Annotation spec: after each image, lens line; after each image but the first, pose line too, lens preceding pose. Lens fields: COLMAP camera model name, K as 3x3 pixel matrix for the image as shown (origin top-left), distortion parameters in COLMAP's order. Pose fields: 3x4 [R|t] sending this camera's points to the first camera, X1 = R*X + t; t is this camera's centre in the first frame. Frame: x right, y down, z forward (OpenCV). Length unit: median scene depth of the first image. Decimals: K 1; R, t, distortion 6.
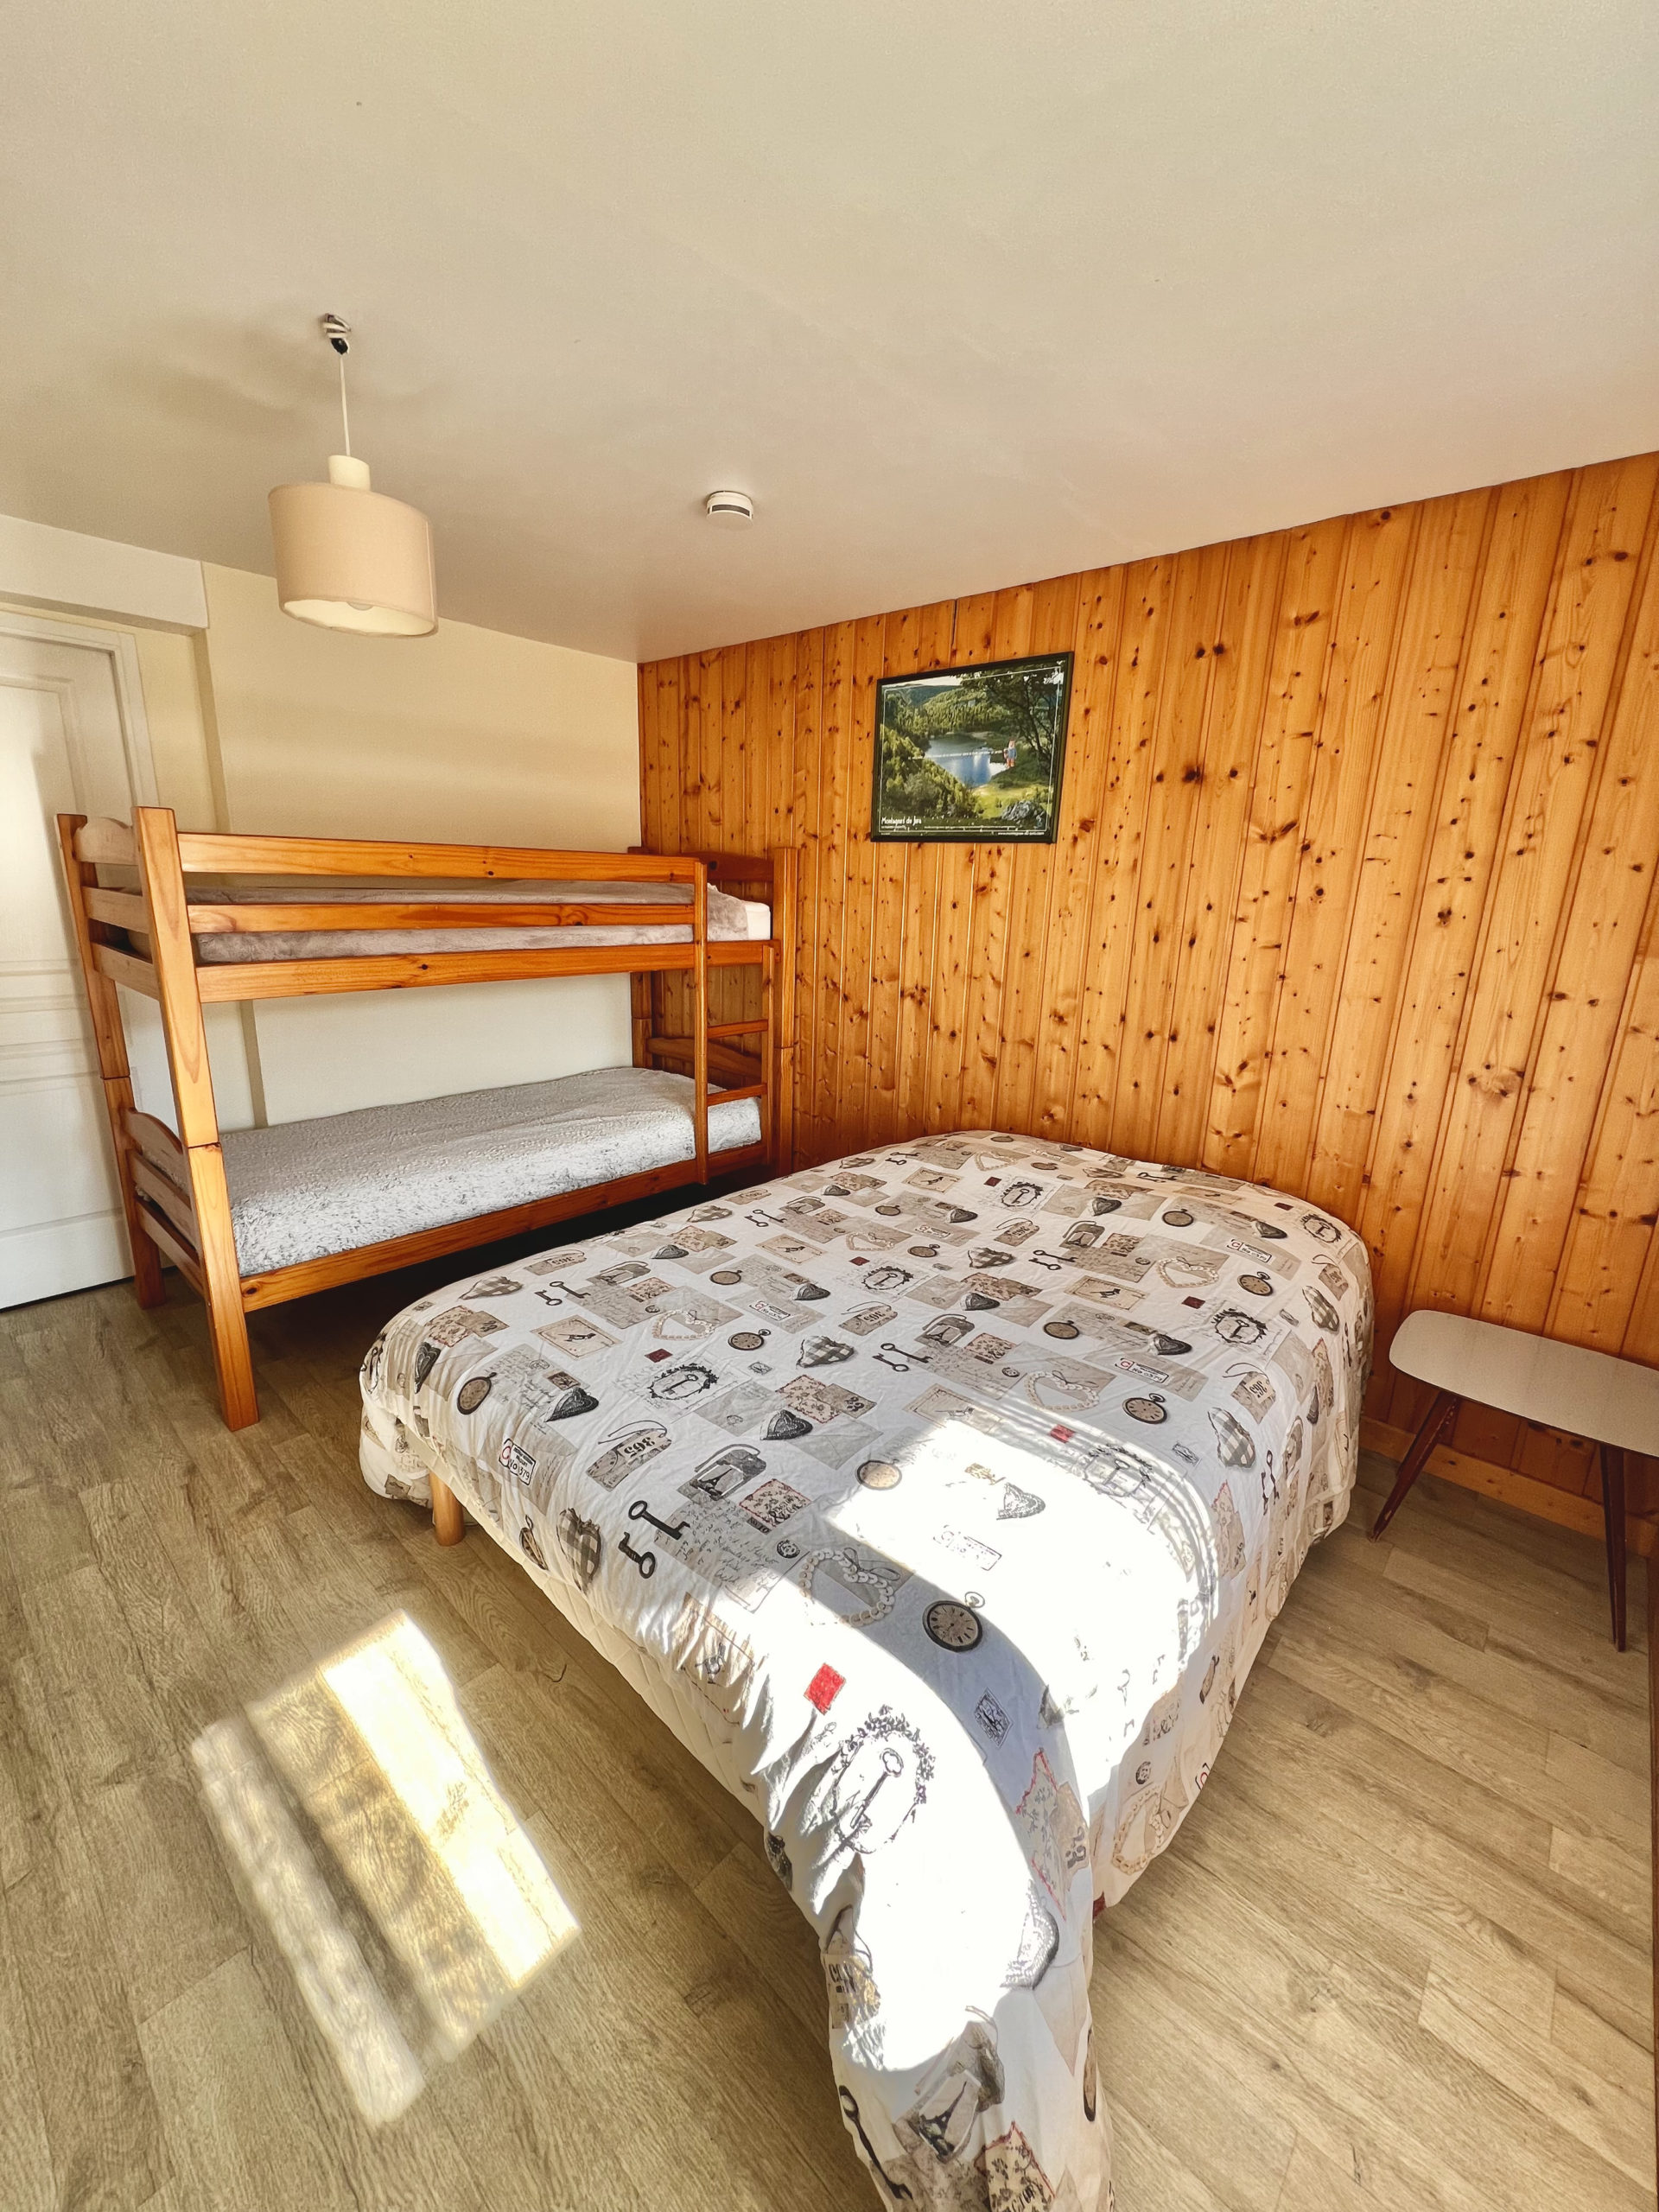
lens RADIAL K [[879.1, 0, 853.3], [0, 879.1, 1114.3], [0, 0, 1]] dist [-0.002465, -0.000247]
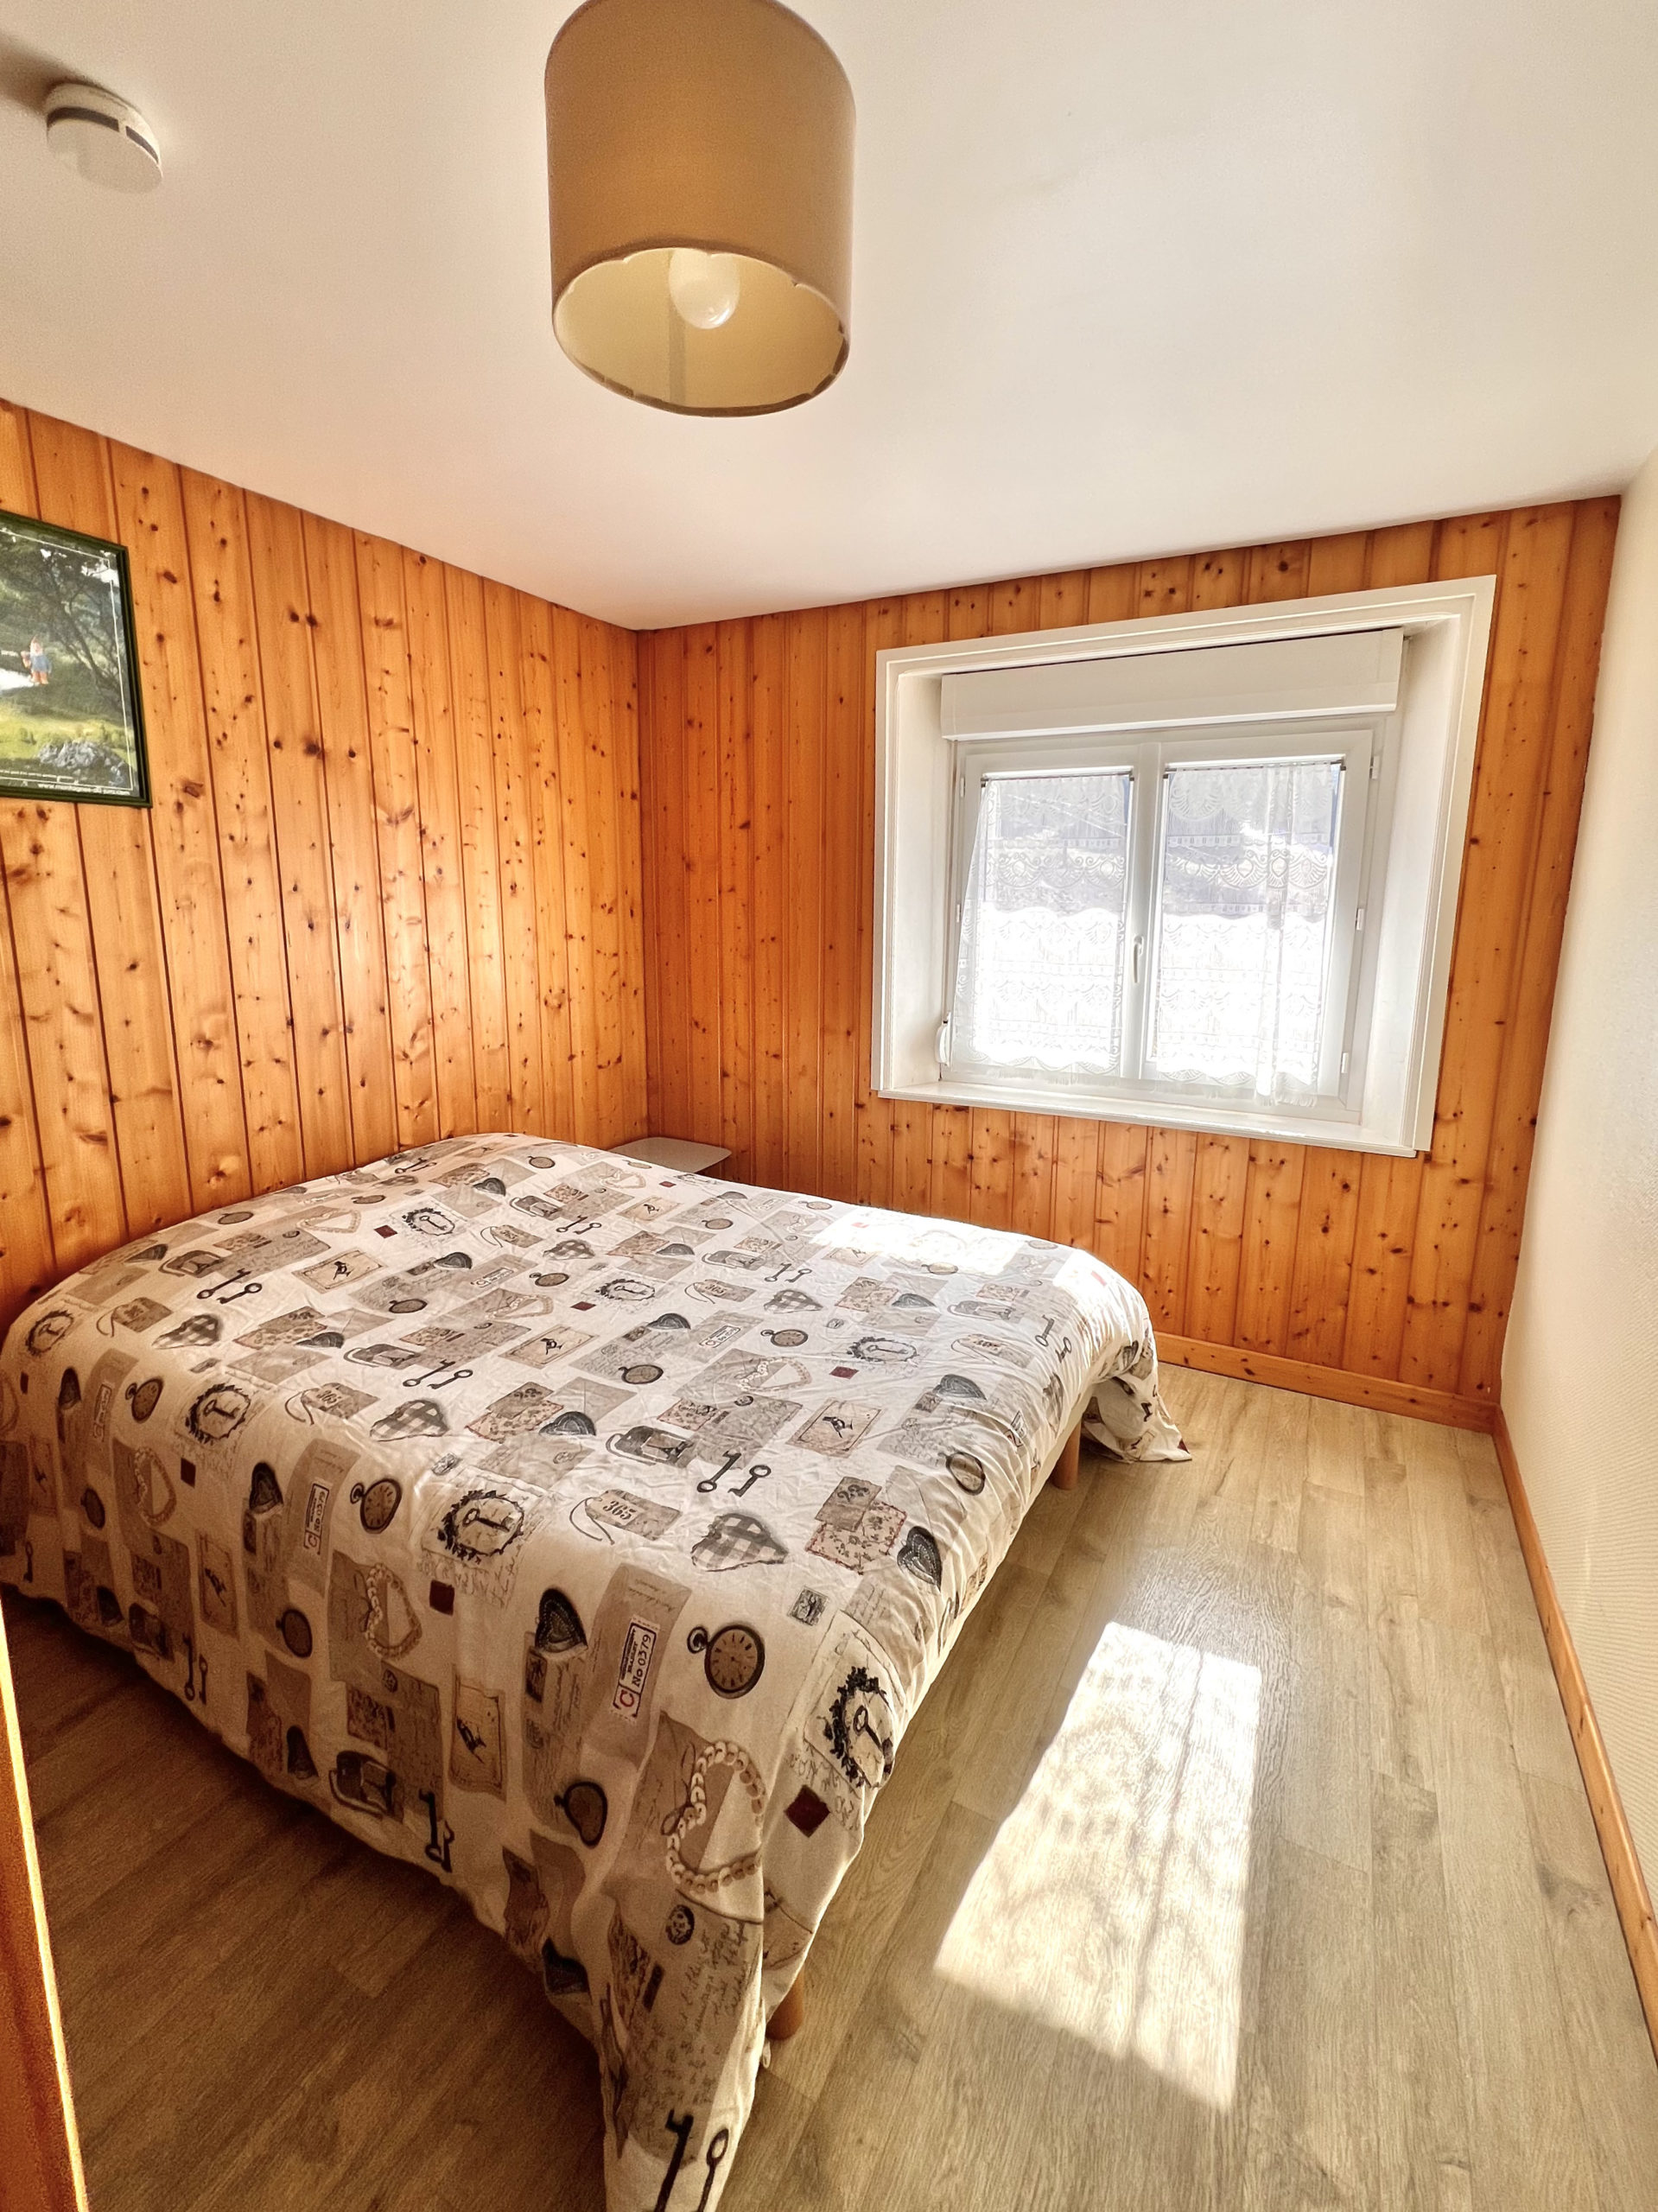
lens RADIAL K [[916.8, 0, 839.4], [0, 916.8, 1072.7], [0, 0, 1]] dist [-0.000070, 0.000010]
pose [[-0.218426, -0.224842, 0.949598, -0.740385], [0.235676, 0.932136, 0.274918, -0.204323], [-0.946967, 0.283847, -0.150613, 0.724388]]
